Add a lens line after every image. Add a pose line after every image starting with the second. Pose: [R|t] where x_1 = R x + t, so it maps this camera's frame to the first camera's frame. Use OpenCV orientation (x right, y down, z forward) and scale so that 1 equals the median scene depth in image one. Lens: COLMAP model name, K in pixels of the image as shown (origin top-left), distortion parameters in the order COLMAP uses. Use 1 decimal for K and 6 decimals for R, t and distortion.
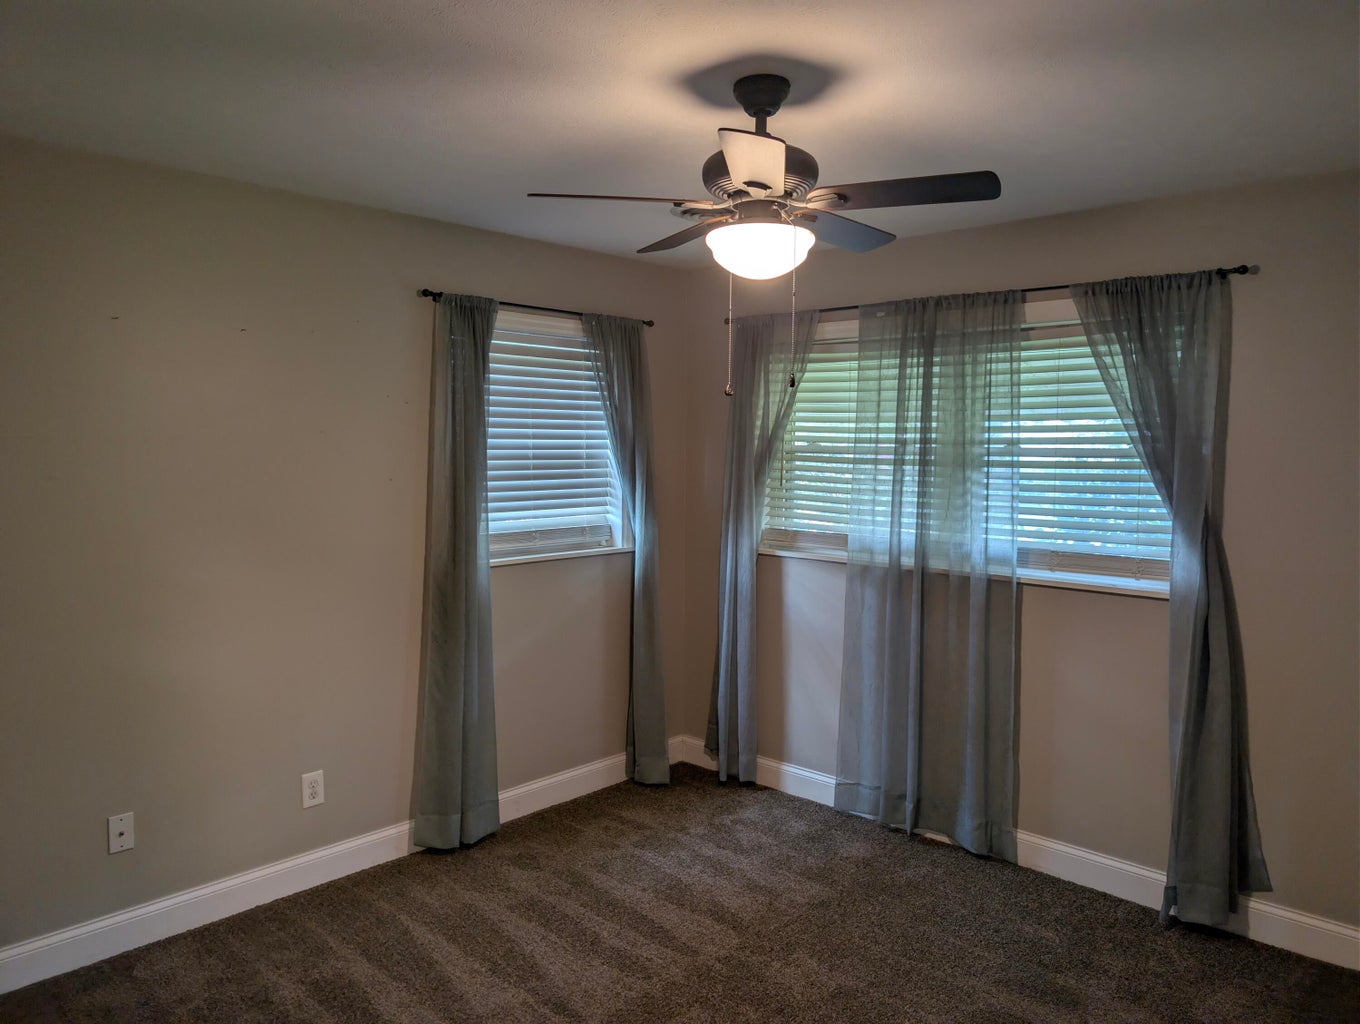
lens RADIAL K [[989.9, 0, 680.0], [0, 989.9, 512.0], [0, 0, 1]] dist [0.009553, -0.001331]
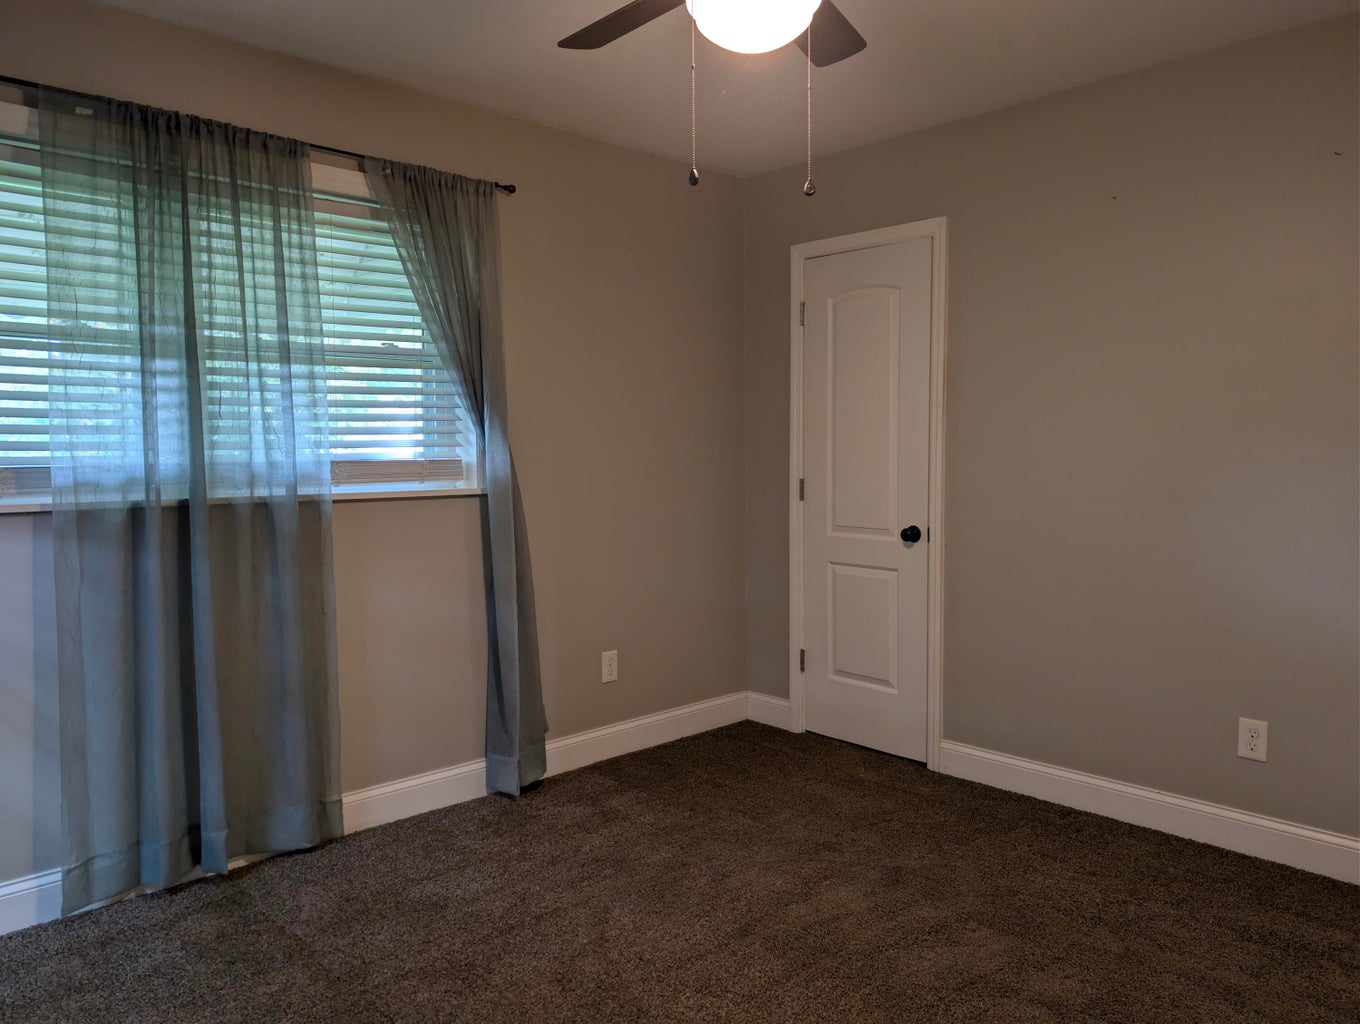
lens RADIAL K [[989.9, 0, 680.0], [0, 989.9, 512.0], [0, 0, 1]] dist [0.009553, -0.001331]
pose [[0.049488, -0.080893, 0.995494, -0.467685], [0.067823, 0.994686, 0.077455, 0.034290], [-0.996469, 0.063685, 0.054711, 0.650359]]
